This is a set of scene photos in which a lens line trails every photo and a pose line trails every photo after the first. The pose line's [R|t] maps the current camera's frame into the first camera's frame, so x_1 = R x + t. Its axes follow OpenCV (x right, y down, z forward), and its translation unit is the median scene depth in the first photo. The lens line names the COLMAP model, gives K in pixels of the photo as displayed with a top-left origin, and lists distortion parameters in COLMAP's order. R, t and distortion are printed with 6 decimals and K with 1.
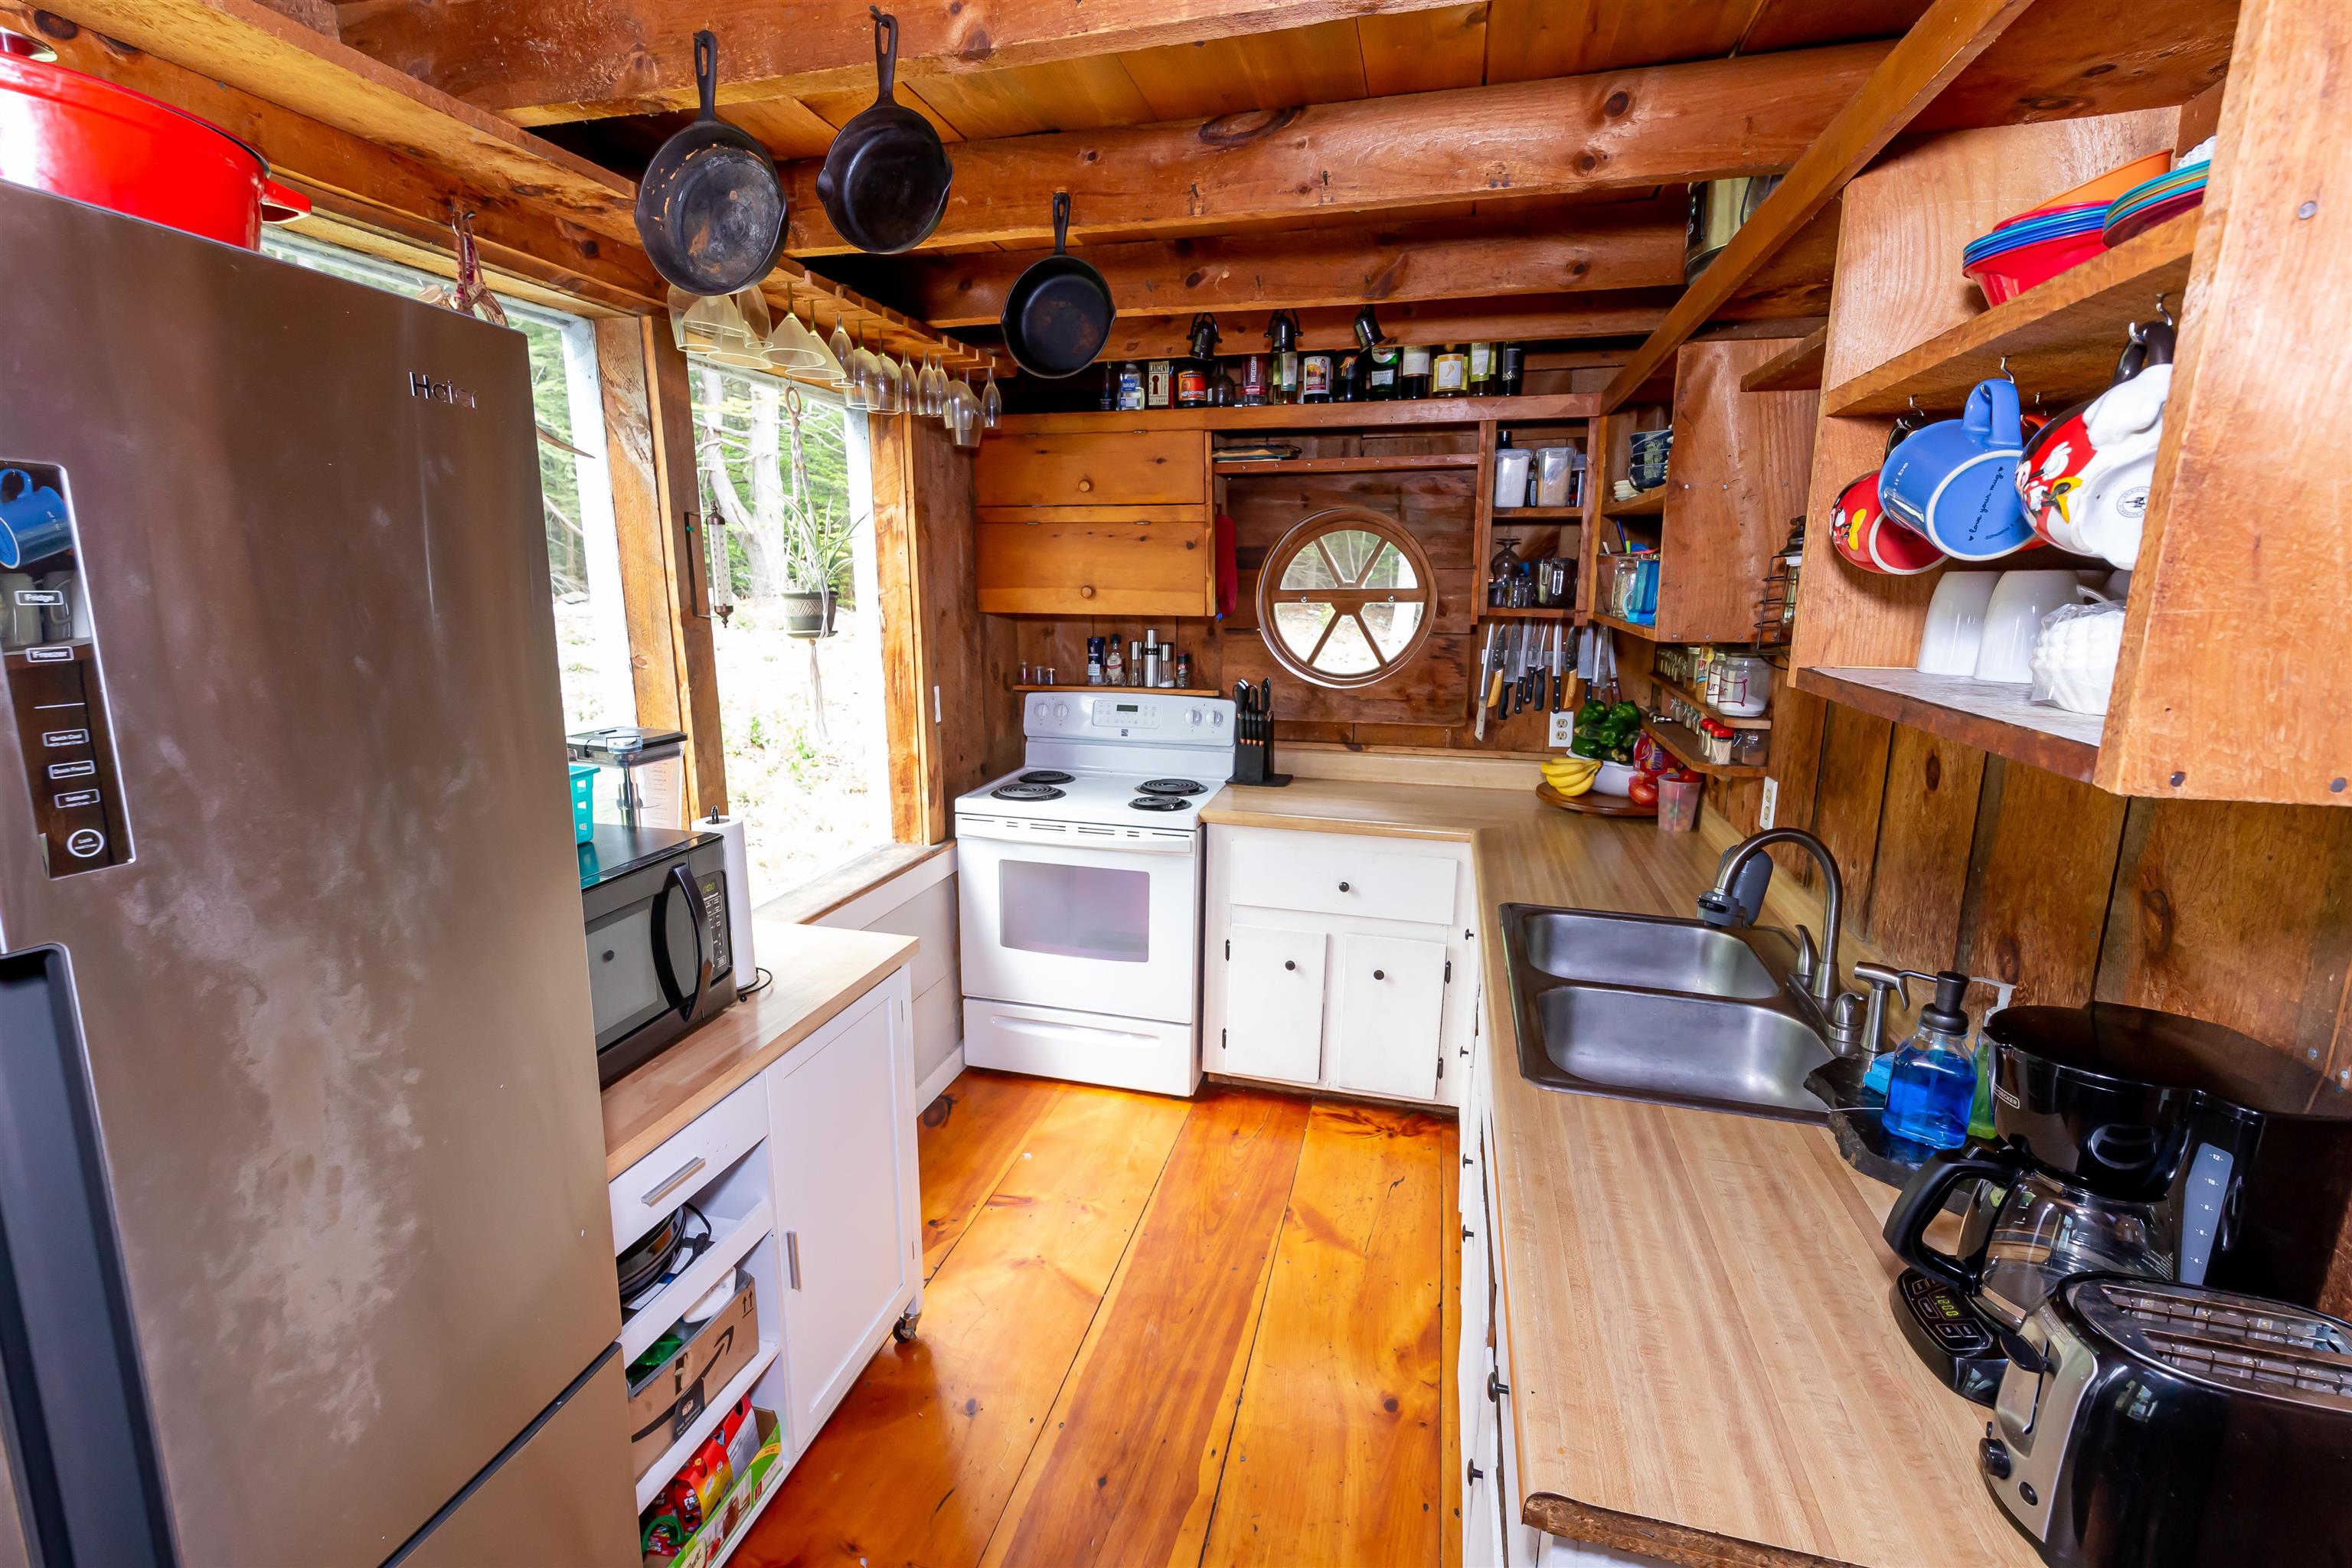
lens RADIAL K [[1017.6, 0, 1154.6], [0, 1017.6, 783.2], [0, 0, 1]] dist [0.000673, 0.000169]
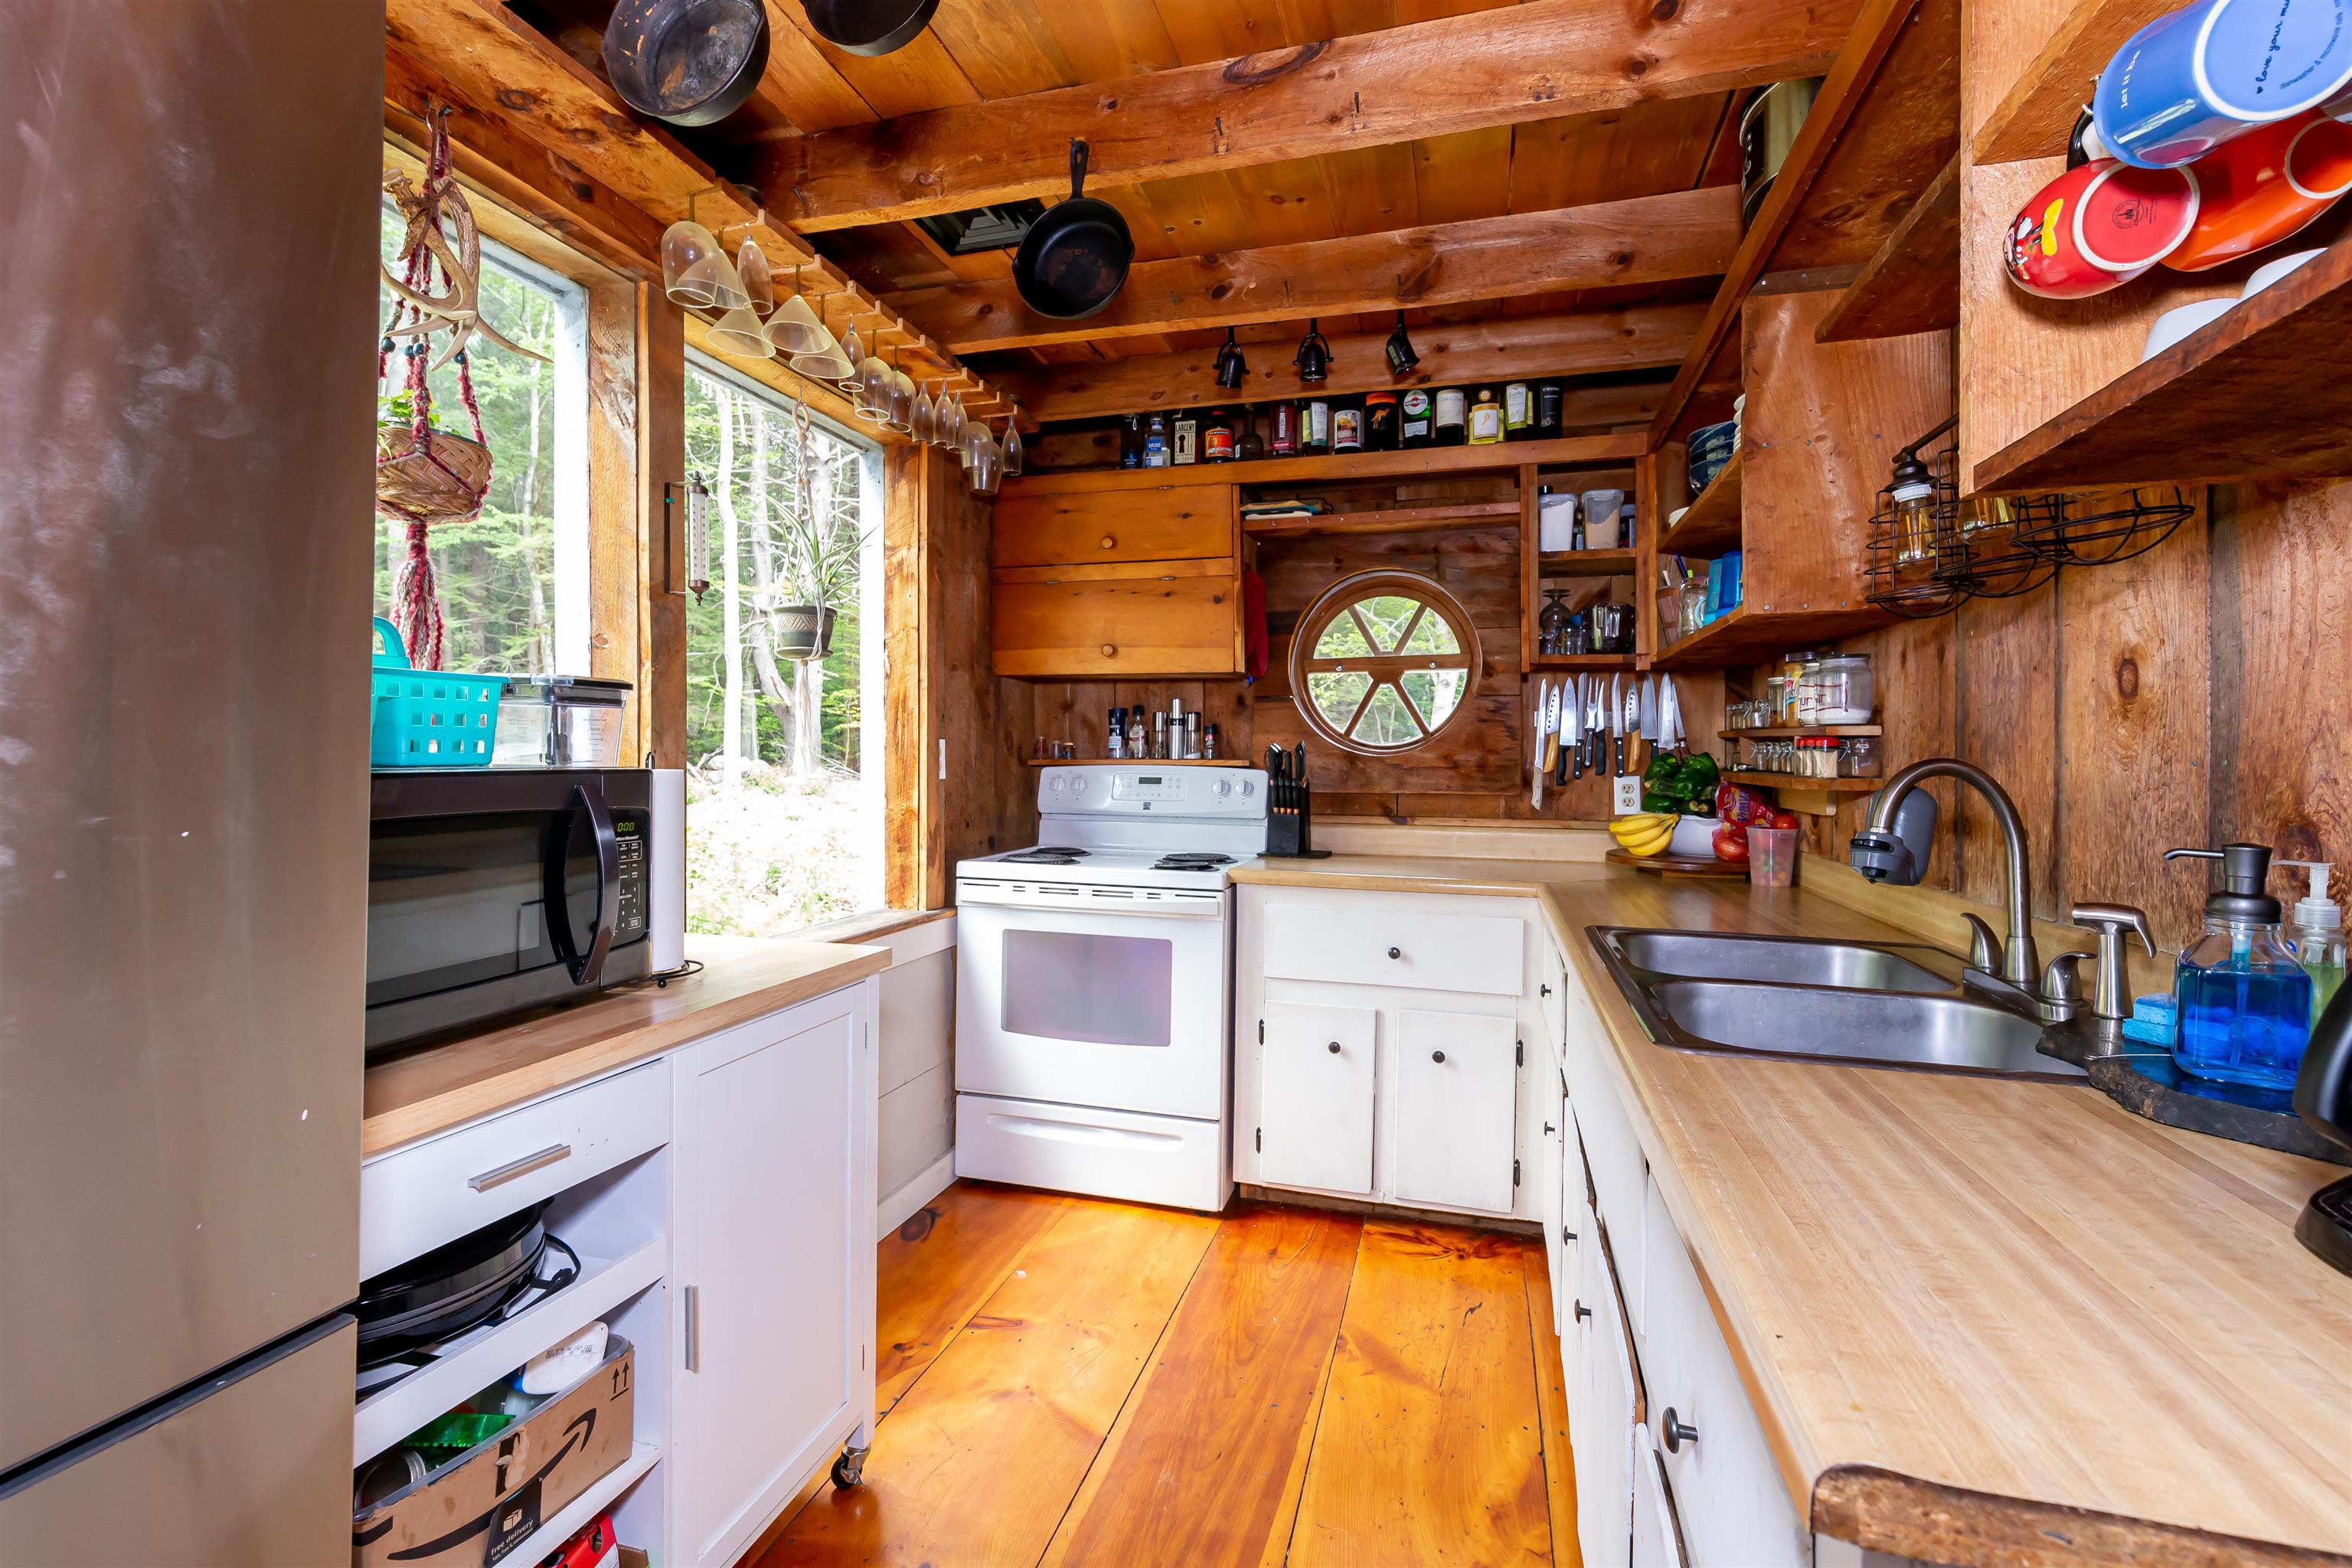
lens RADIAL K [[1028.4, 0, 1168.4], [0, 1028.4, 778.2], [0, 0, 1]] dist [0.001241, -0.001779]
pose [[0.999854, 0.003697, -0.016697, 0.006220], [-0.006693, 0.983074, -0.183088, 0.110139], [0.015737, 0.183173, 0.982955, 0.096249]]
